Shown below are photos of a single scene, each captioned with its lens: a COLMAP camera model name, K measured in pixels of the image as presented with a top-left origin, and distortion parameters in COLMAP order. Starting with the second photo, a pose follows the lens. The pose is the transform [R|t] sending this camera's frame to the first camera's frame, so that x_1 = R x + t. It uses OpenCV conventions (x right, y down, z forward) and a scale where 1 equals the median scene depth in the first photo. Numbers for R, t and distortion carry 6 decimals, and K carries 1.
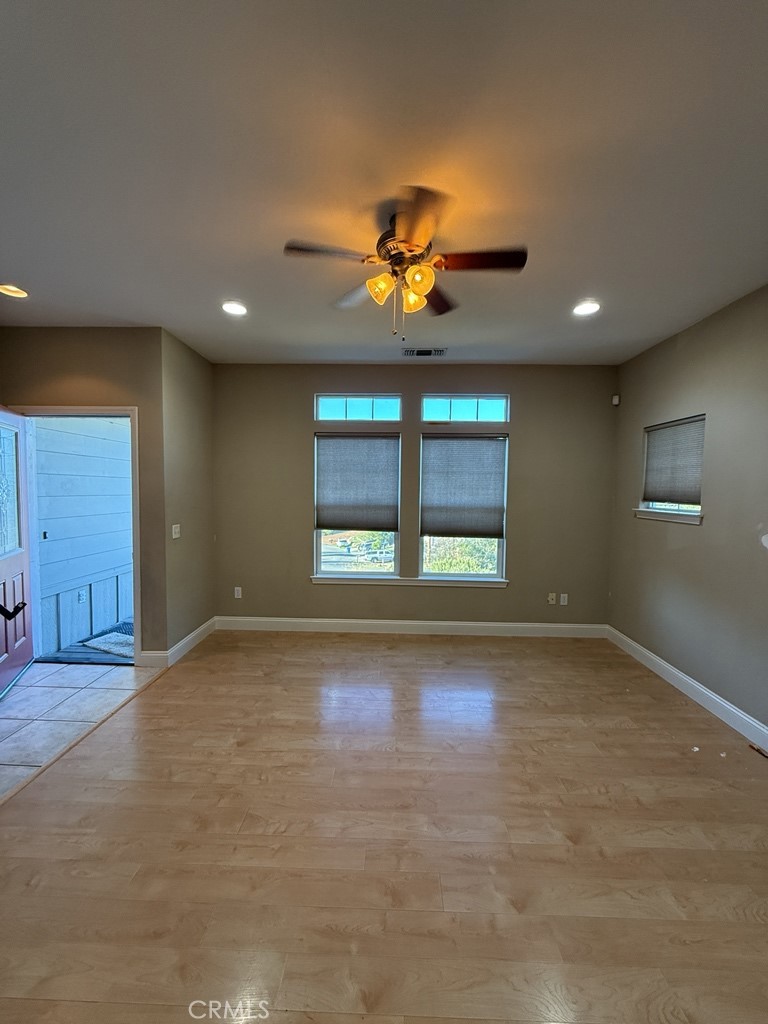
lens RADIAL K [[408.7, 0, 384.0], [0, 408.7, 512.0], [0, 0, 1]] dist [-0.000105, -0.000112]
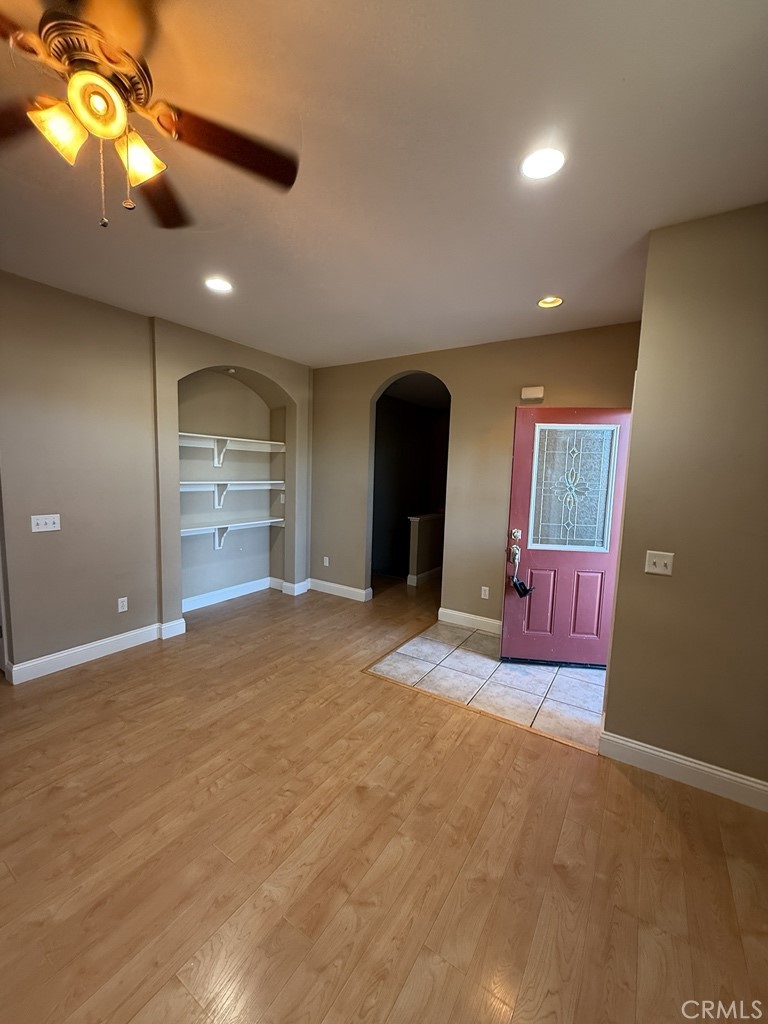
lens RADIAL K [[408.7, 0, 384.0], [0, 408.7, 512.0], [0, 0, 1]] dist [-0.000105, -0.000112]
pose [[-0.524732, 0.055330, -0.849467, 0.231206], [-0.087157, 0.989149, 0.118267, -0.070103], [0.846794, 0.136095, -0.514216, 1.084362]]
